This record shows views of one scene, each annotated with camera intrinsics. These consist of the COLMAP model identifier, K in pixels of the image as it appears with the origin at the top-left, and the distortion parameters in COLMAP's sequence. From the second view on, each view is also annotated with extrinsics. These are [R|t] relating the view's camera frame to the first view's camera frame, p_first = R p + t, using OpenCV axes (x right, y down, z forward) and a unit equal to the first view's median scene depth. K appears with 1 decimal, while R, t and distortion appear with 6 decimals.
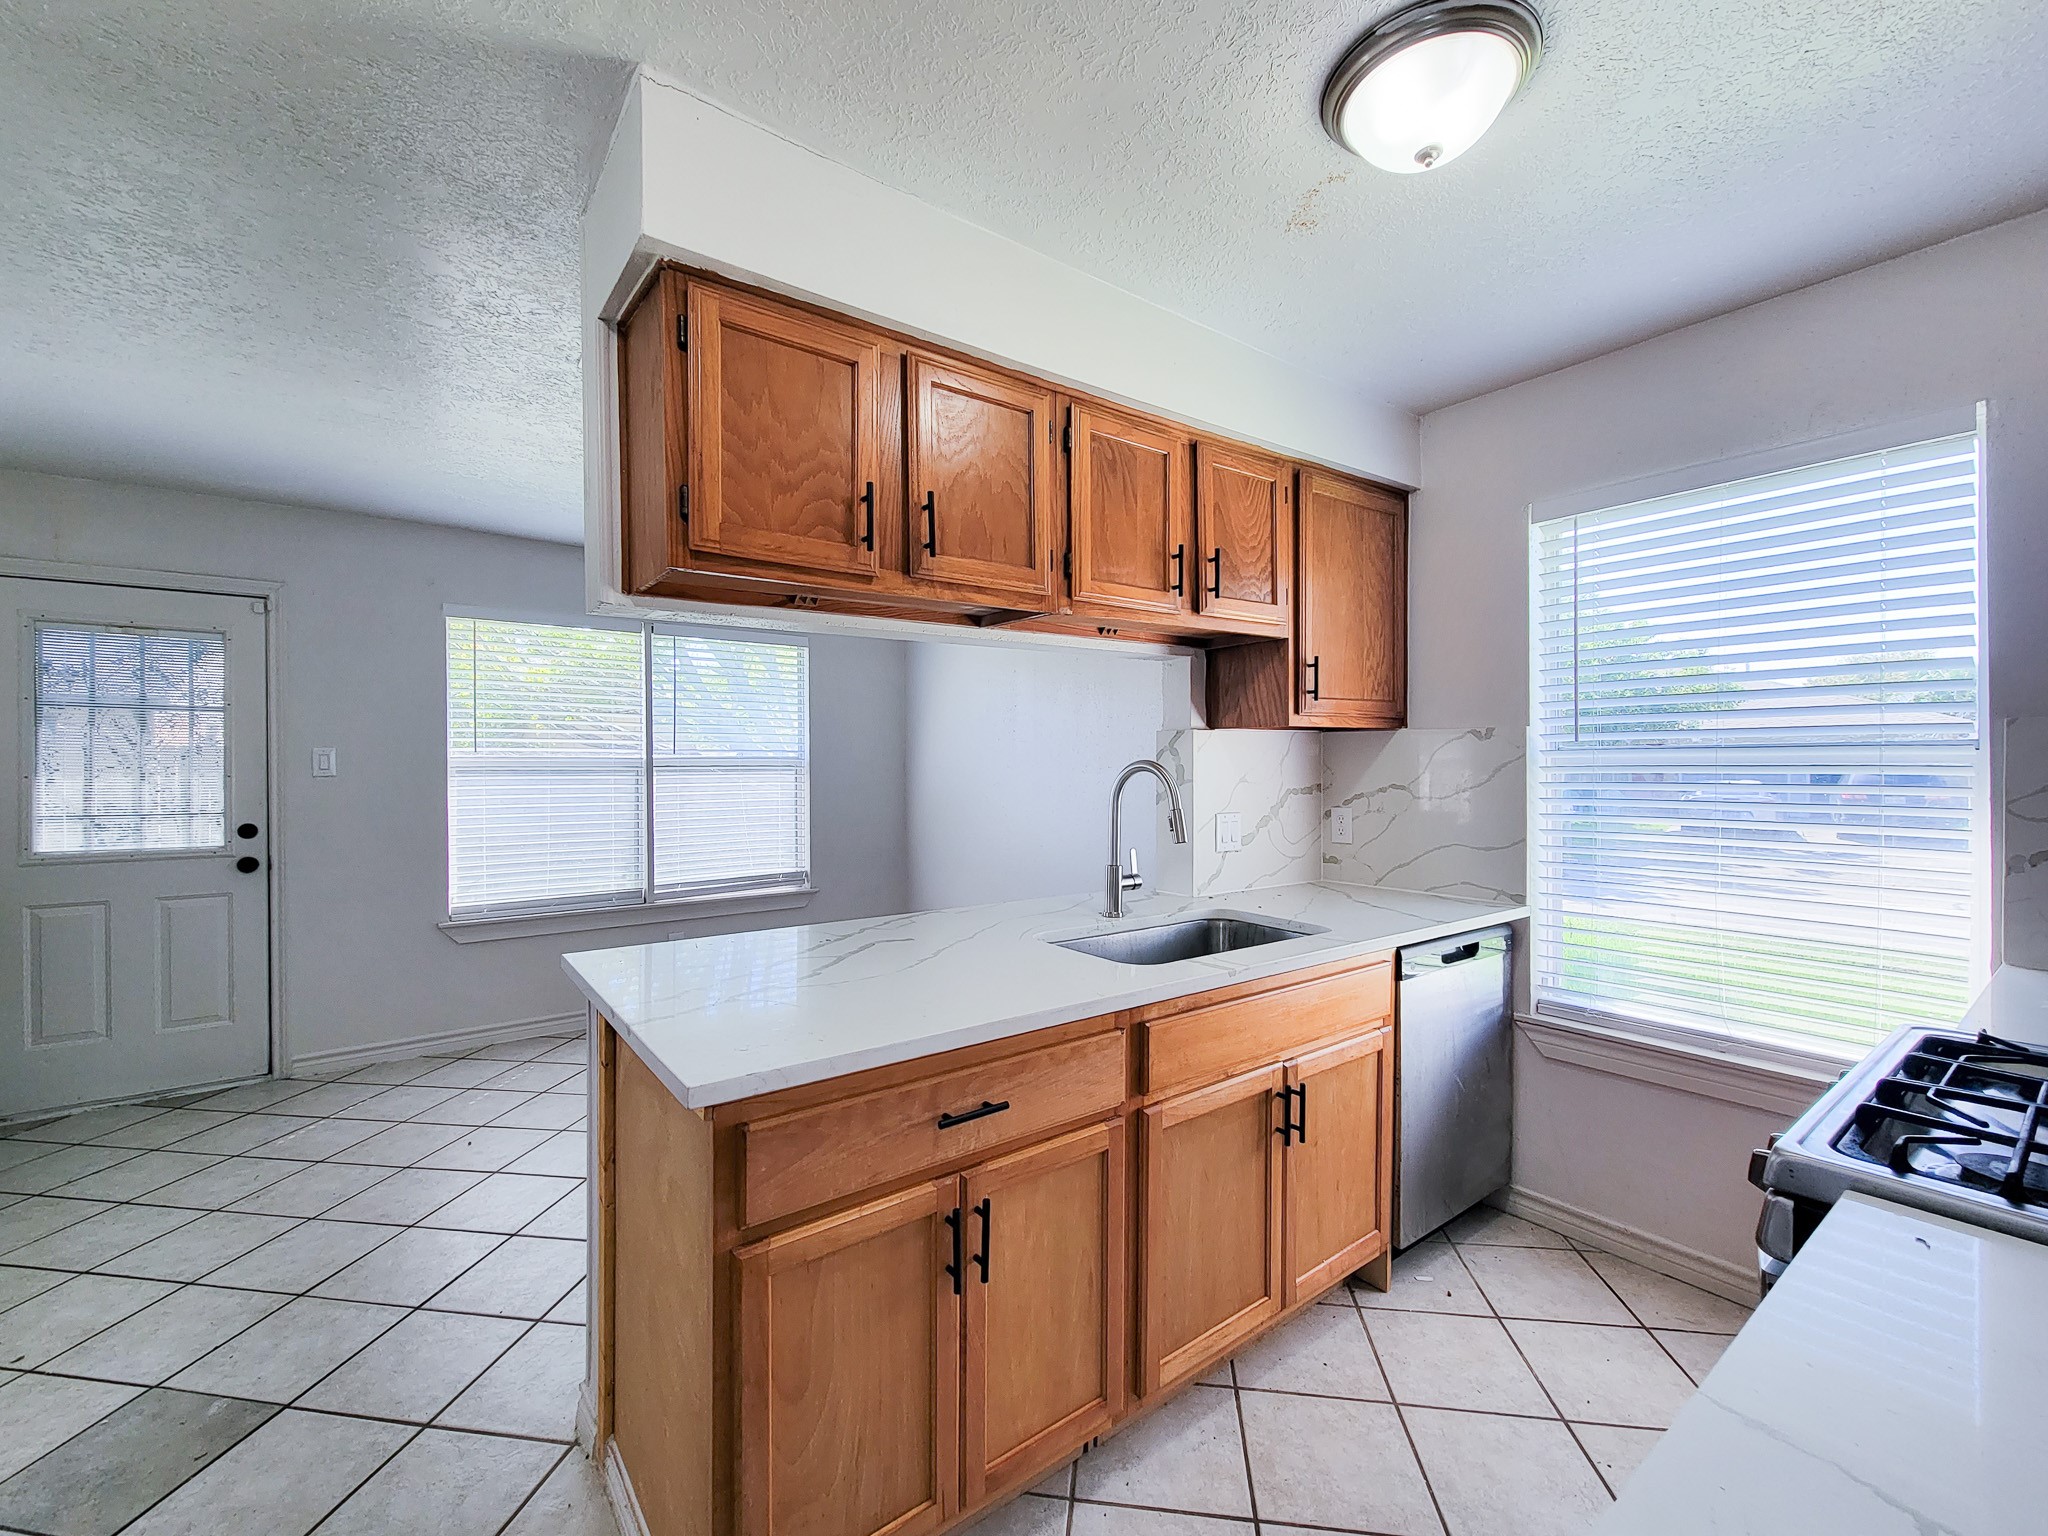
lens RADIAL K [[857.9, 0, 1041.9], [0, 857.9, 768.8], [0, 0, 1]] dist [-0.001414, -0.000421]
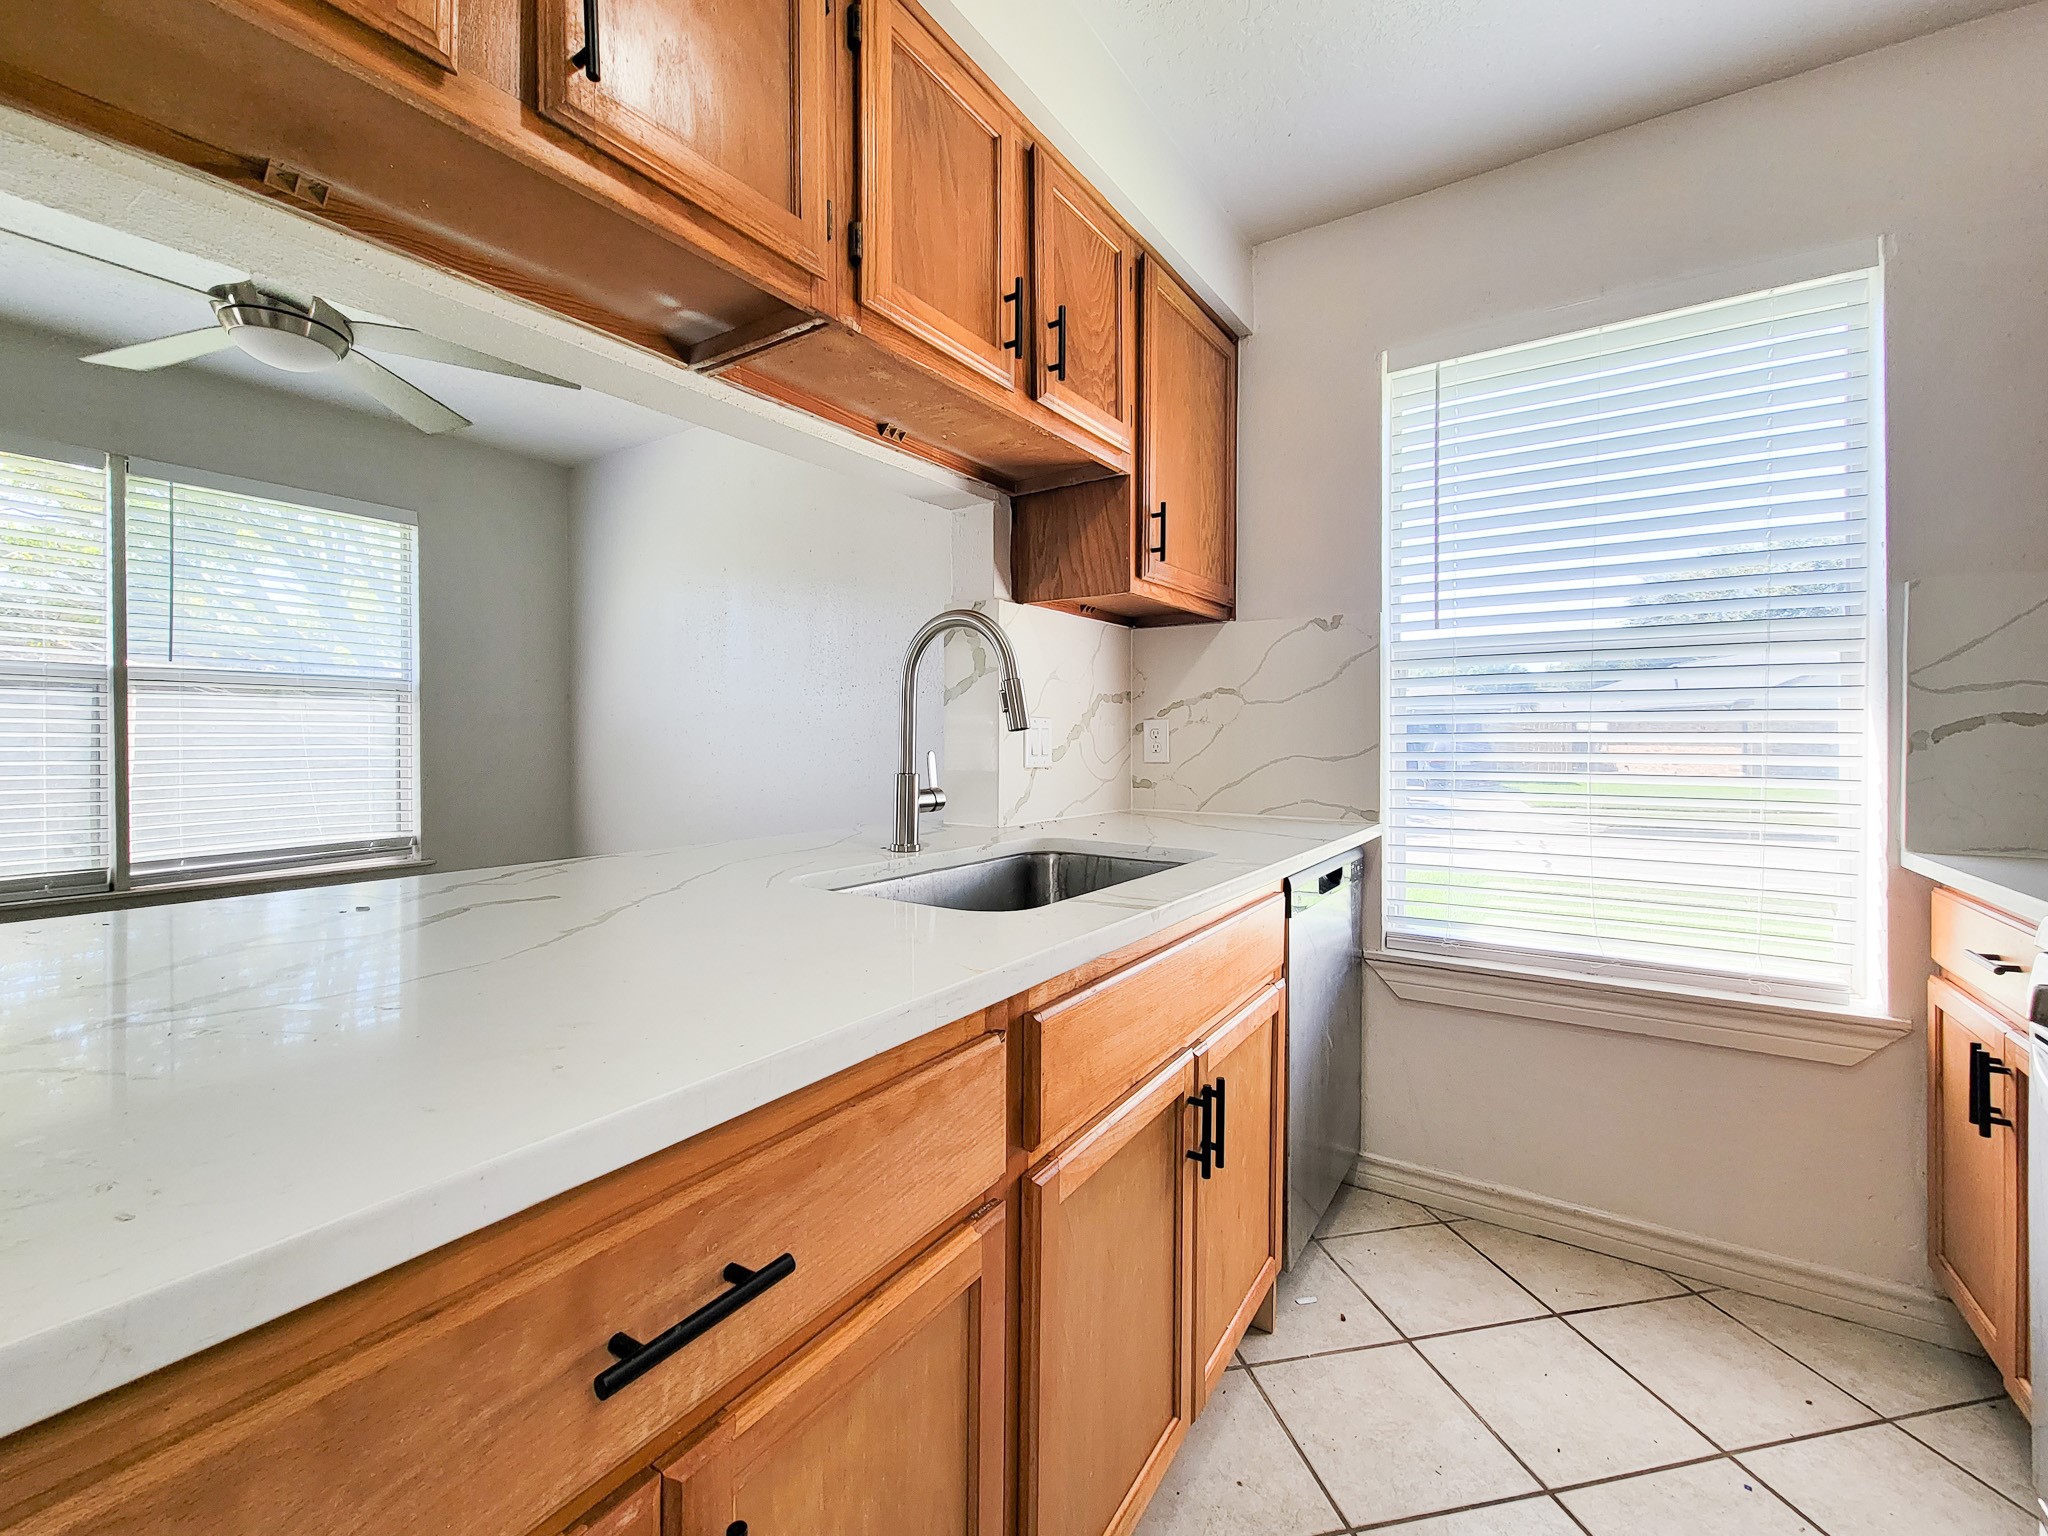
lens RADIAL K [[850.9, 0, 1036.8], [0, 850.9, 744.6], [0, 0, 1]] dist [0.000077, -0.000167]
pose [[0.944656, -0.000121, 0.328064, -0.033886], [-0.001227, 0.999992, 0.003903, 0.080858], [-0.328061, -0.004090, 0.944648, 0.321846]]
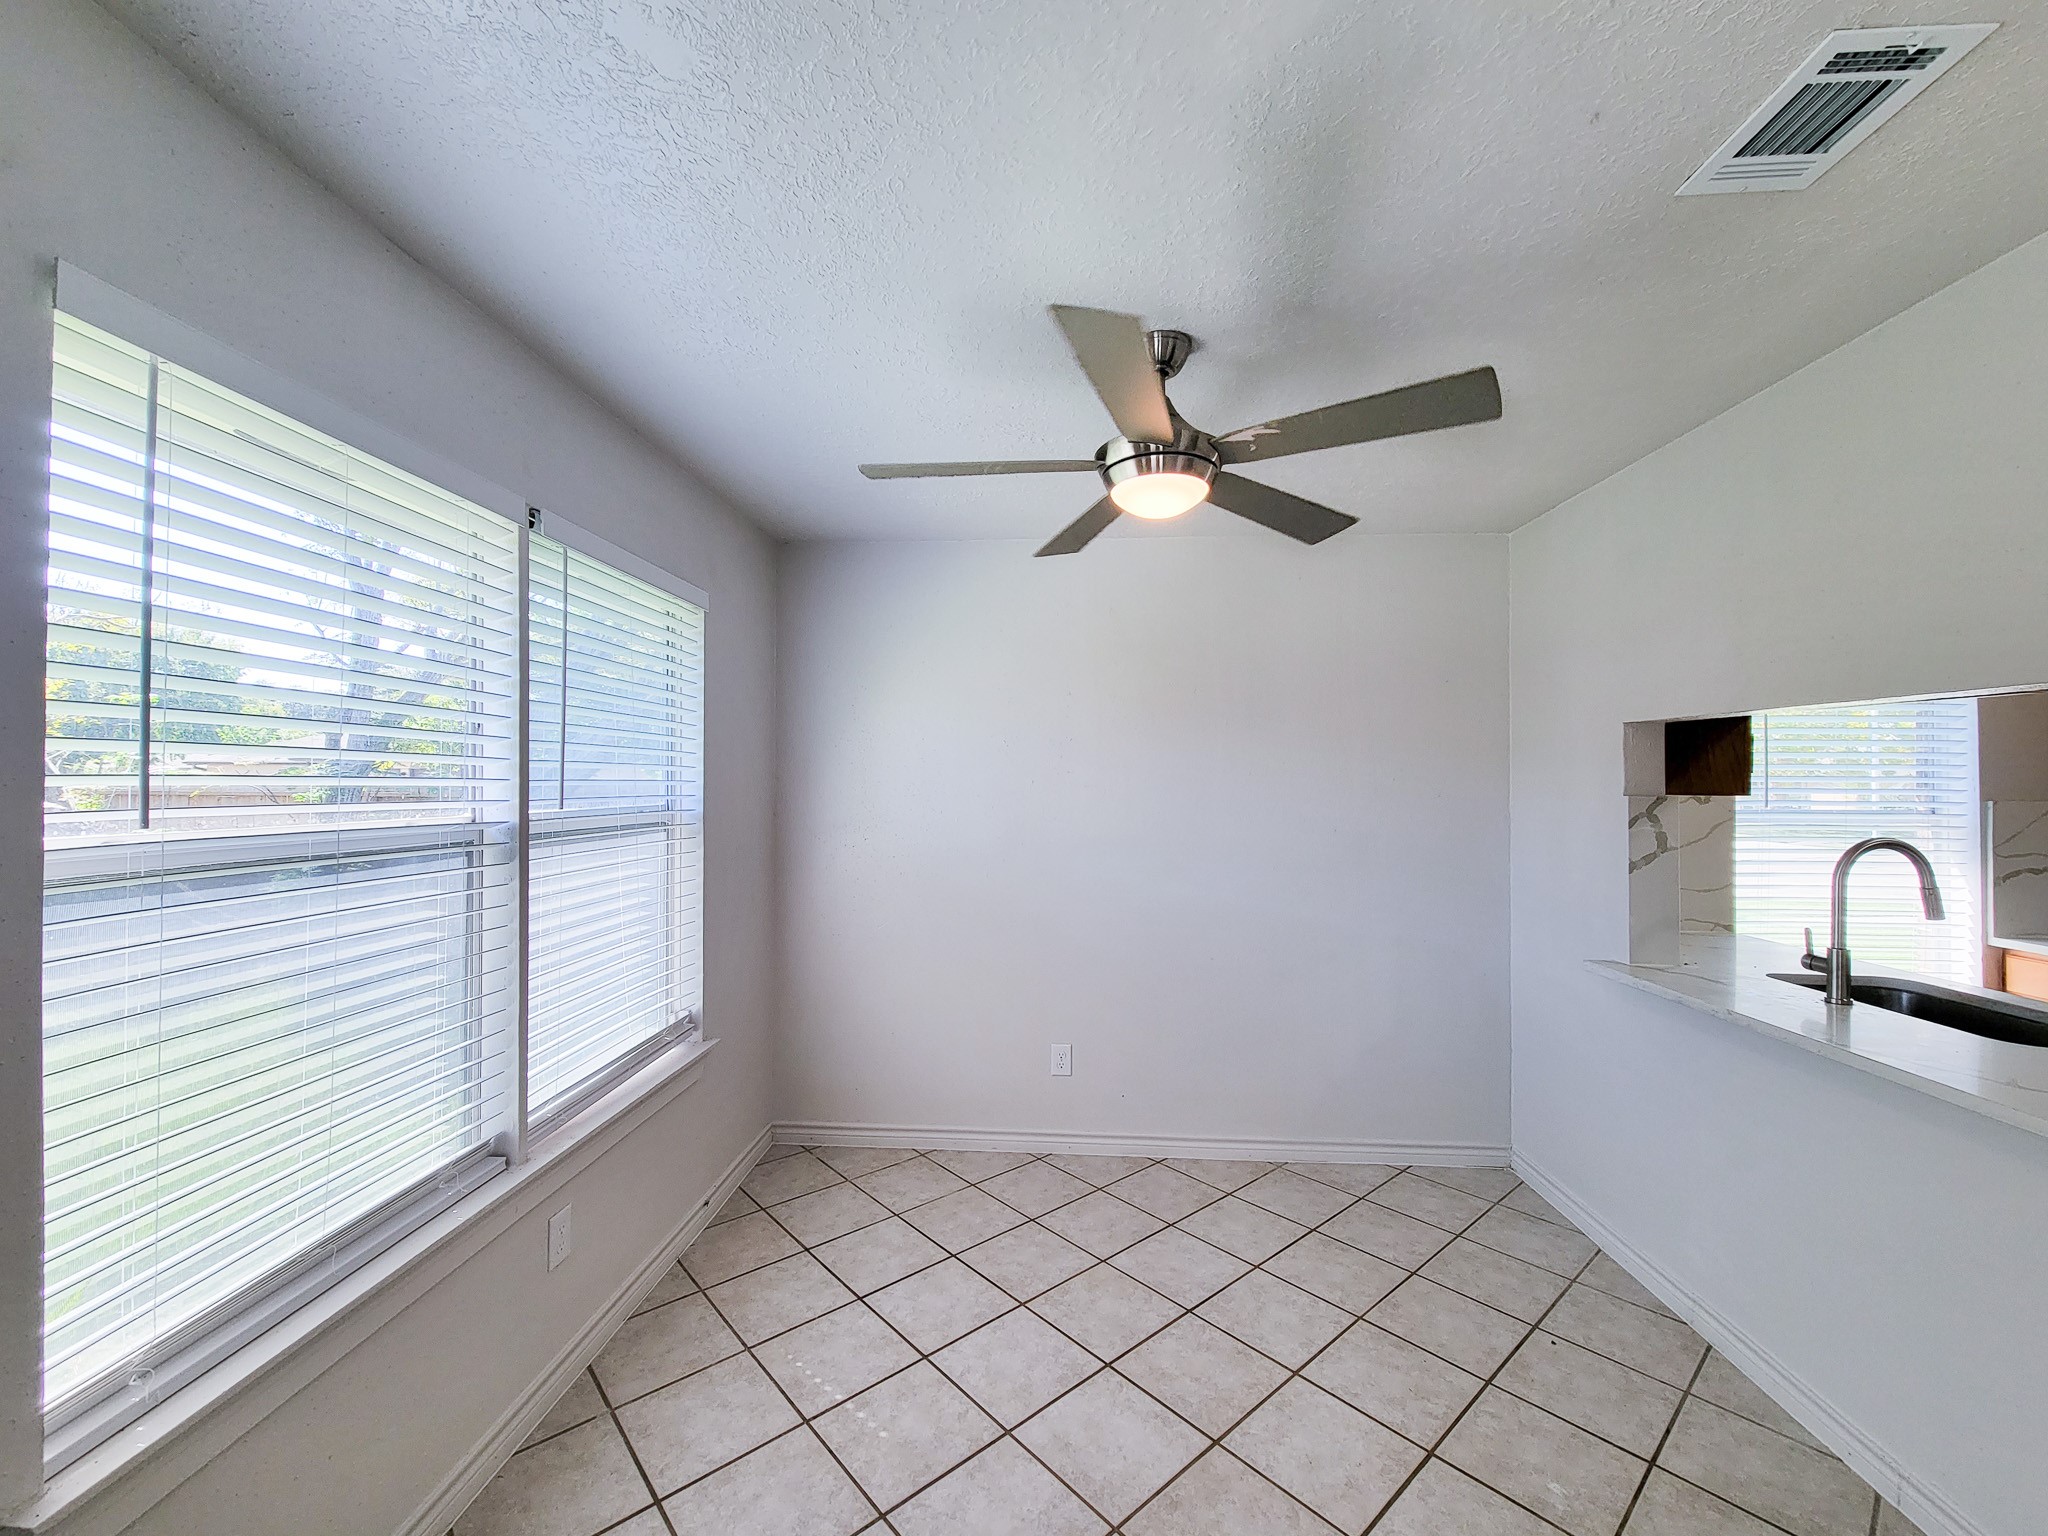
lens RADIAL K [[837.2, 0, 1024.0], [0, 837.2, 768.0], [0, 0, 1]] dist [-0.001324, -0.000454]
pose [[0.653503, 0.019858, 0.756663, -1.138106], [-0.006229, 0.999763, -0.020858, -0.058510], [-0.756898, 0.008917, 0.653472, 1.006586]]
